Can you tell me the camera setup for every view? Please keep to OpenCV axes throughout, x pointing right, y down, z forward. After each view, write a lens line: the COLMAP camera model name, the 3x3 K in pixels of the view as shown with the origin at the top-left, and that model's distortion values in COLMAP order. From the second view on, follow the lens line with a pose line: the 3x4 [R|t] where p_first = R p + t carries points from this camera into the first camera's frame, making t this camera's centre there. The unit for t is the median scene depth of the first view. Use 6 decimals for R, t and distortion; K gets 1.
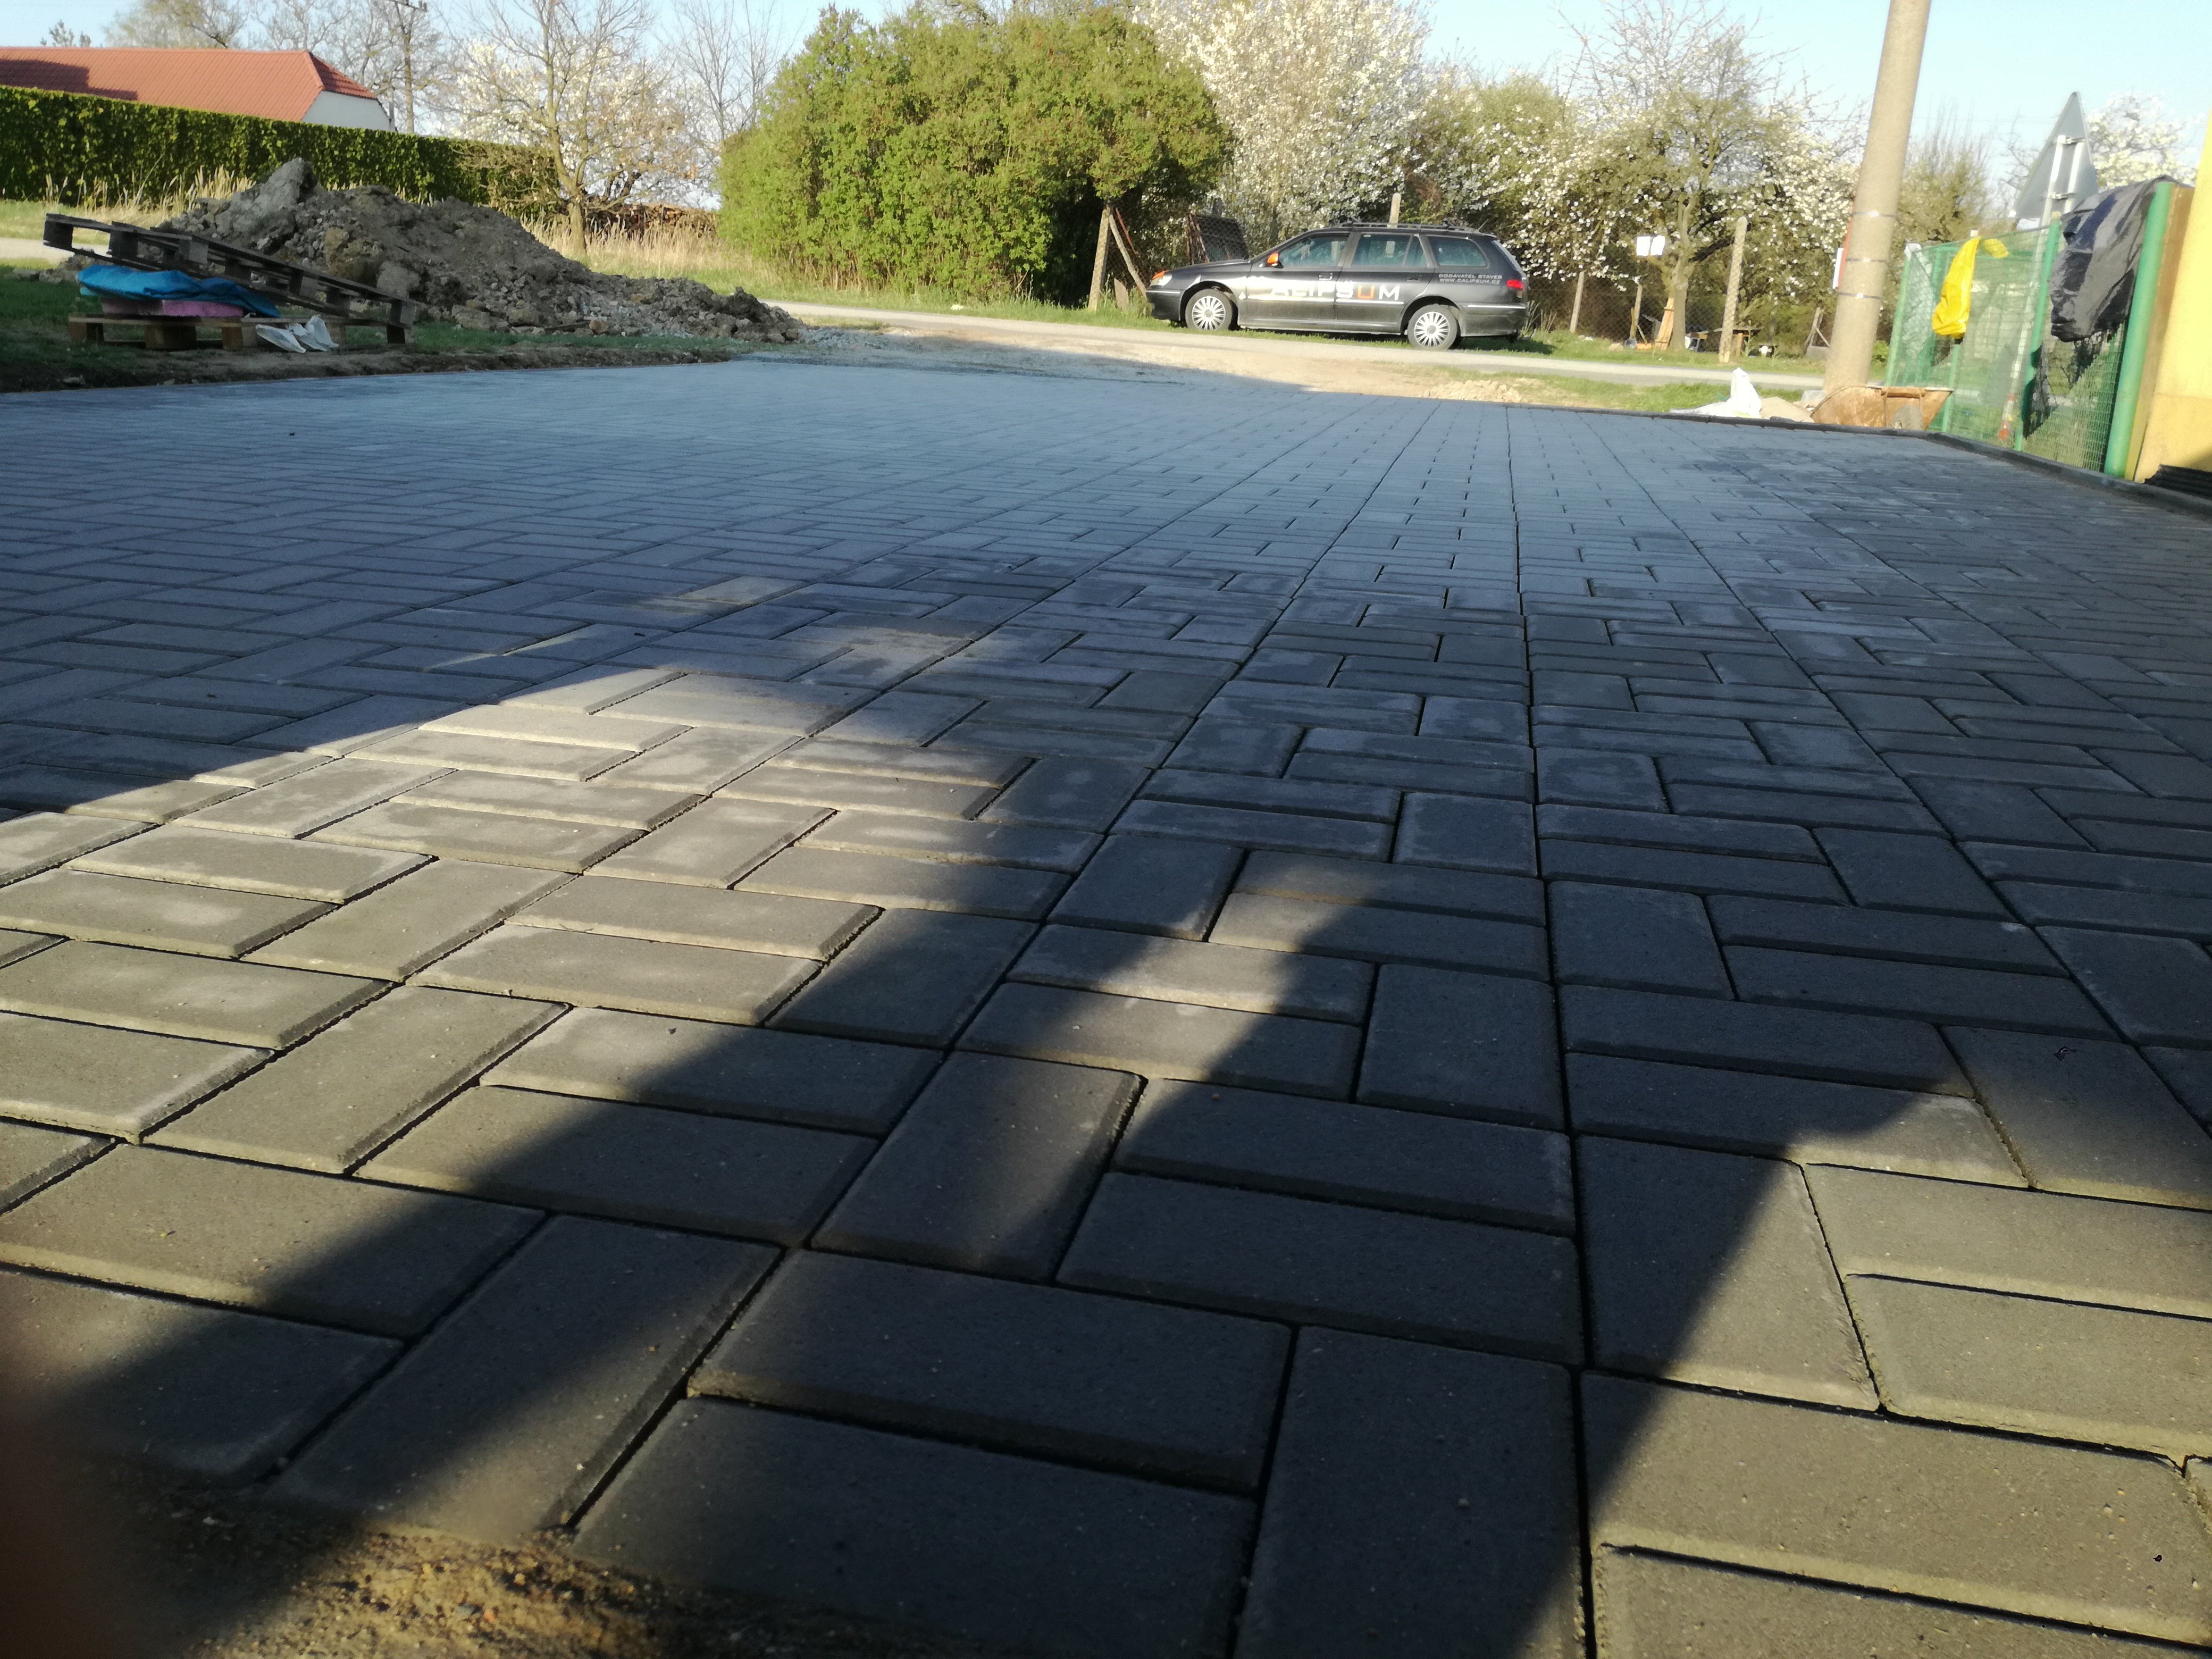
lens RADIAL K [[1869.6, 0, 1125.3], [0, 1869.6, 889.4], [0, 0, 1]] dist [0.098148, -0.183285]
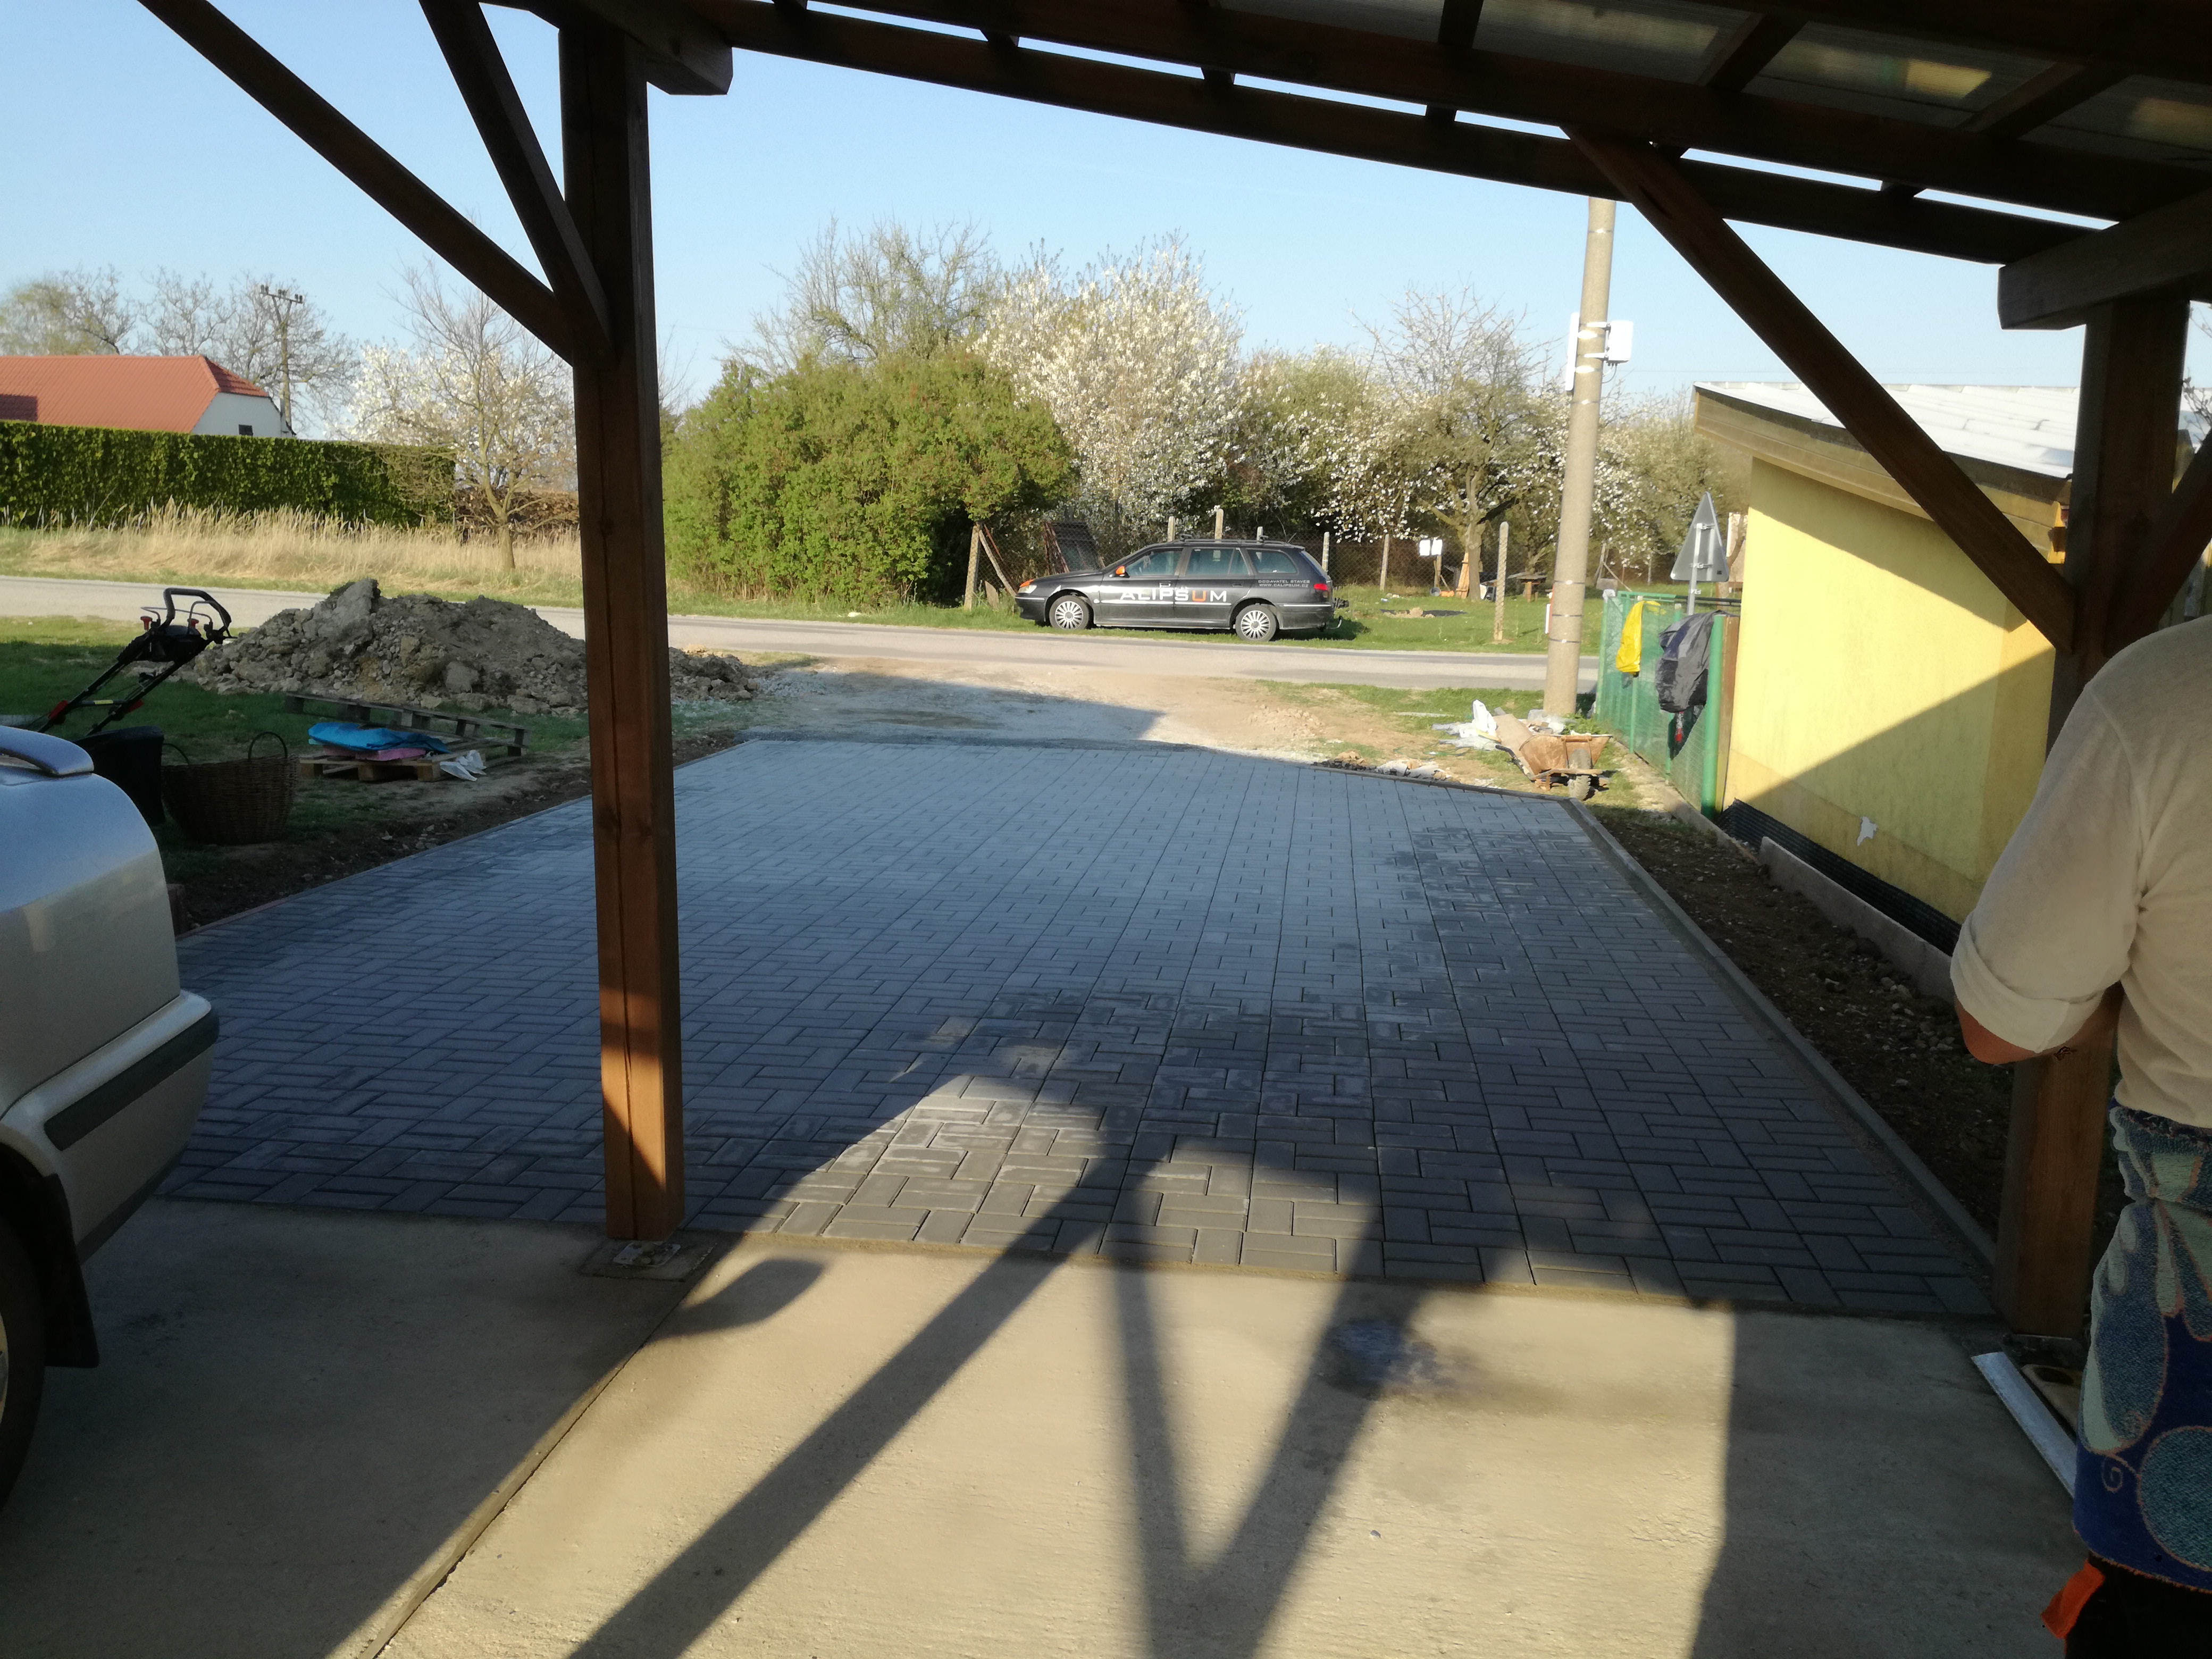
lens RADIAL K [[1869.6, 0, 1152.9], [0, 1869.6, 817.3], [0, 0, 1]] dist [0.098148, -0.183285]
pose [[0.995066, -0.038663, 0.091367, -0.015948], [0.051747, 0.988008, -0.145476, -0.005782], [-0.084647, 0.149486, 0.985134, -0.148062]]
